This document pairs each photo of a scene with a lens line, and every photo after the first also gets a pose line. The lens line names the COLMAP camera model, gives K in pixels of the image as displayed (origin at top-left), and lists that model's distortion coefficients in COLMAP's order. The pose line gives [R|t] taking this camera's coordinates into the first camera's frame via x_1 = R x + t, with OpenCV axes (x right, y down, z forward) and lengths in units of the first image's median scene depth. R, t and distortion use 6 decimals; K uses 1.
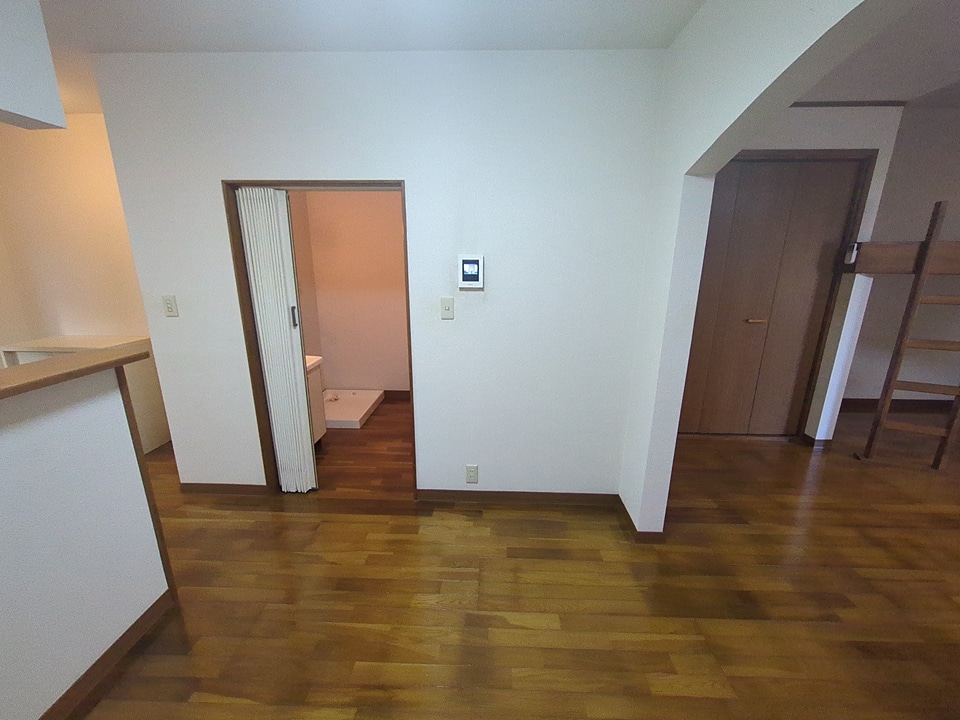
lens RADIAL K [[380.3, 0, 482.5], [0, 380.3, 359.8], [0, 0, 1]] dist [-0.001000, 0.001272]
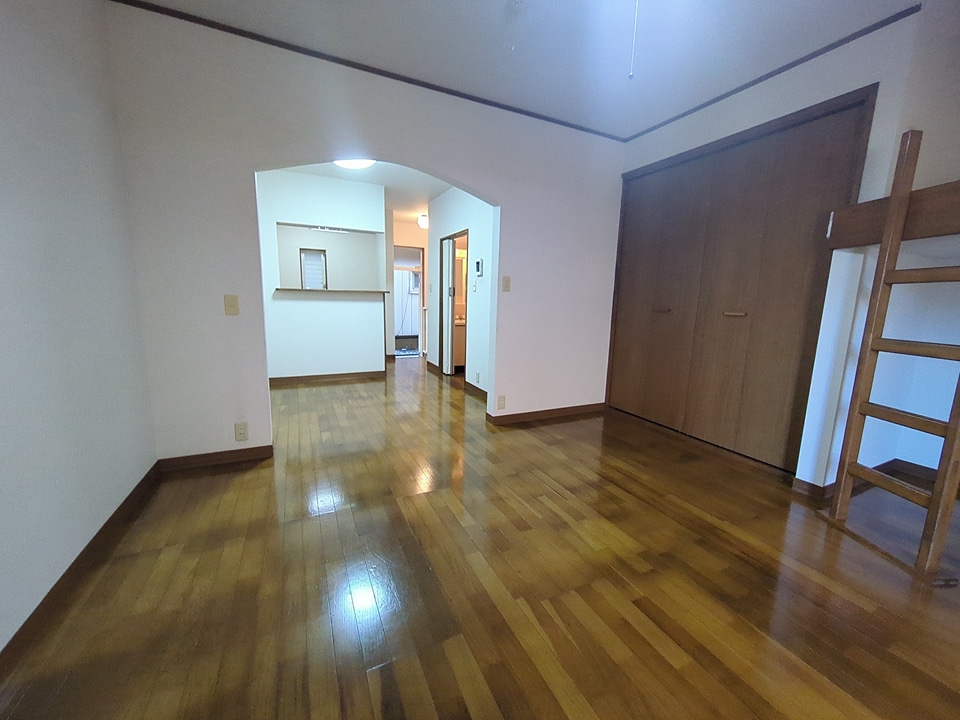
lens RADIAL K [[380.1, 0, 480.0], [0, 380.1, 360.0], [0, 0, 1]] dist [0.000776, 0.000227]
pose [[0.460947, 0.150852, -0.874512, 1.250697], [-0.246258, 0.968488, 0.037262, 0.117668], [0.852575, 0.198180, 0.483570, 0.080199]]
